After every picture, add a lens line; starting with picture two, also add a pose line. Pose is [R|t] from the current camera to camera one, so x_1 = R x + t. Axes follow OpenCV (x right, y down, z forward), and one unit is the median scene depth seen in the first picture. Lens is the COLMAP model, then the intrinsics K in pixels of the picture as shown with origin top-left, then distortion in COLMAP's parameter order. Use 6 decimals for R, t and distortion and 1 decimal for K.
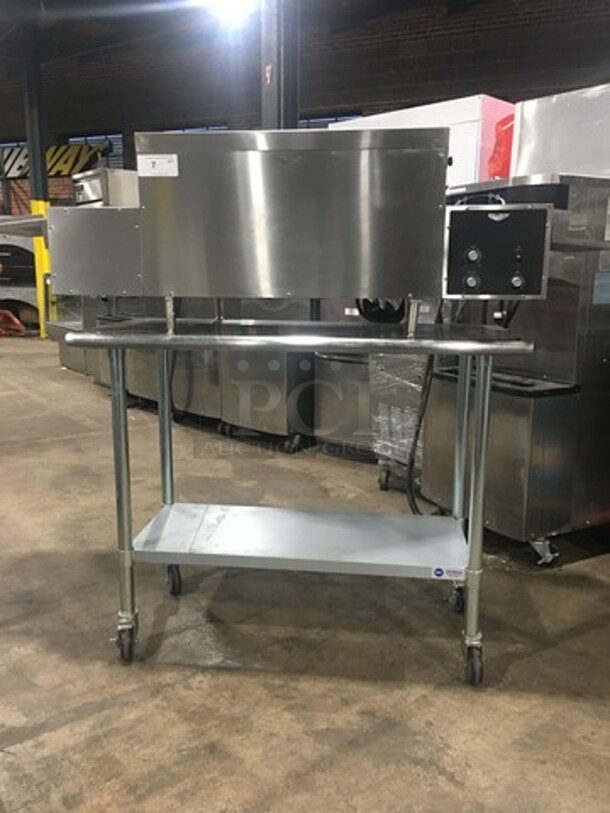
lens RADIAL K [[686.4, 0, 307.1], [0, 686.4, 410.1], [0, 0, 1]] dist [0.041426, -0.075966]
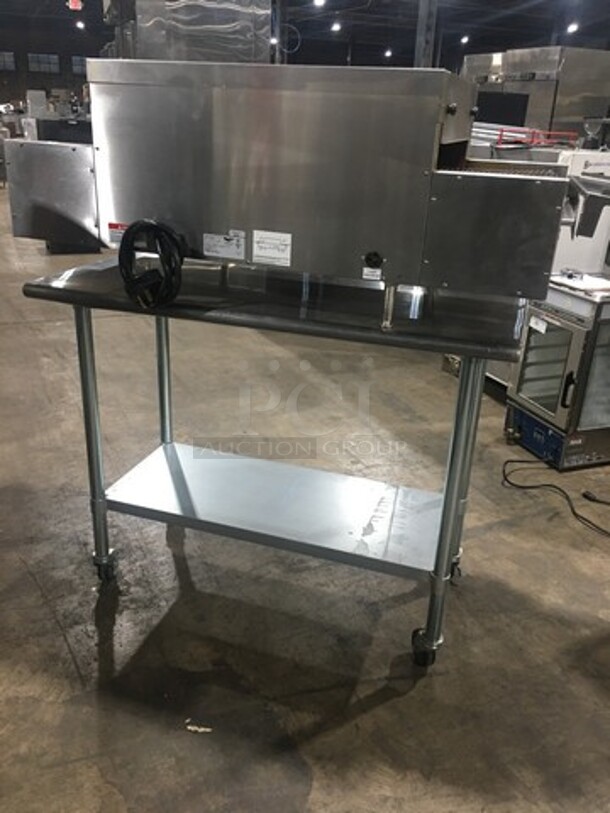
lens RADIAL K [[684.5, 0, 305.0], [0, 684.5, 406.5], [0, 0, 1]] dist [0.083784, -0.126145]
pose [[-0.975512, -0.126793, 0.179719, -0.220106], [-0.002581, 0.823657, 0.567082, -0.537074], [-0.219929, 0.552732, -0.803815, 1.946062]]
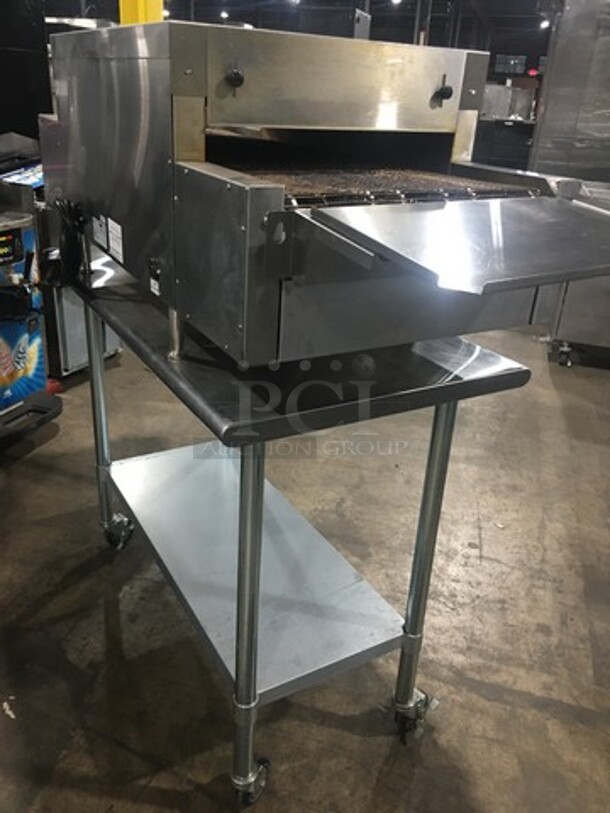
lens RADIAL K [[684.5, 0, 305.0], [0, 684.5, 406.5], [0, 0, 1]] dist [0.083784, -0.126145]
pose [[-0.590601, -0.372228, 0.715986, -0.689410], [0.105363, 0.844094, 0.525741, -0.441719], [-0.800055, 0.385941, -0.459304, 1.445495]]
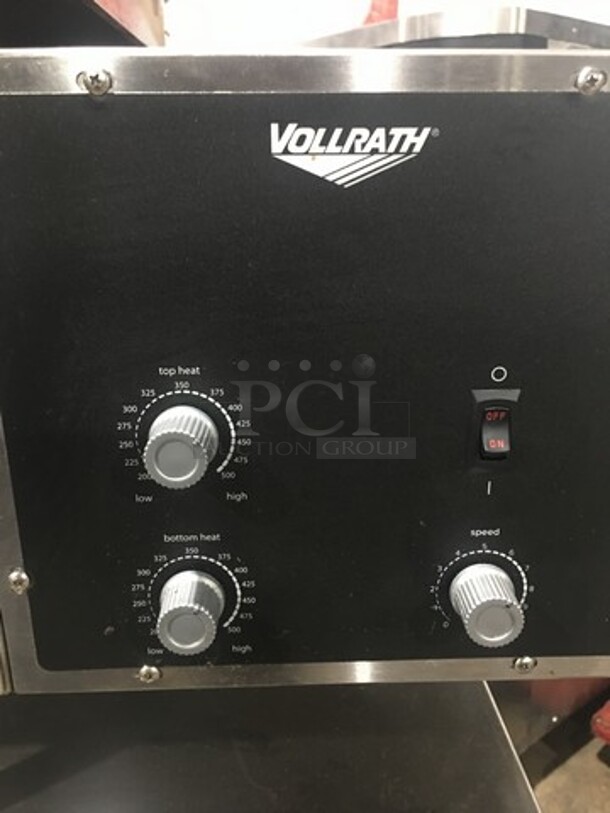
lens RADIAL K [[684.5, 0, 305.0], [0, 684.5, 406.5], [0, 0, 1]] dist [0.083784, -0.126145]
pose [[0.987632, -0.057431, 0.145894, 0.217965], [0.037817, 0.990284, 0.133820, -0.220322], [-0.152162, -0.126648, 0.980208, 0.764003]]
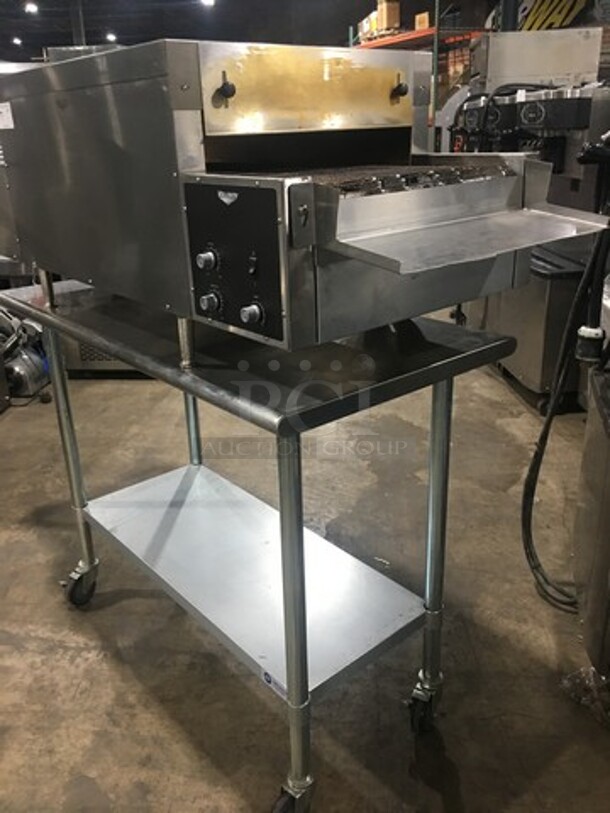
lens RADIAL K [[684.5, 0, 305.0], [0, 684.5, 406.5], [0, 0, 1]] dist [0.083784, -0.126145]
pose [[0.730899, 0.227902, -0.643310, 0.643031], [-0.105694, 0.969024, 0.223206, -0.215703], [0.674252, -0.095147, 0.732347, 0.529796]]
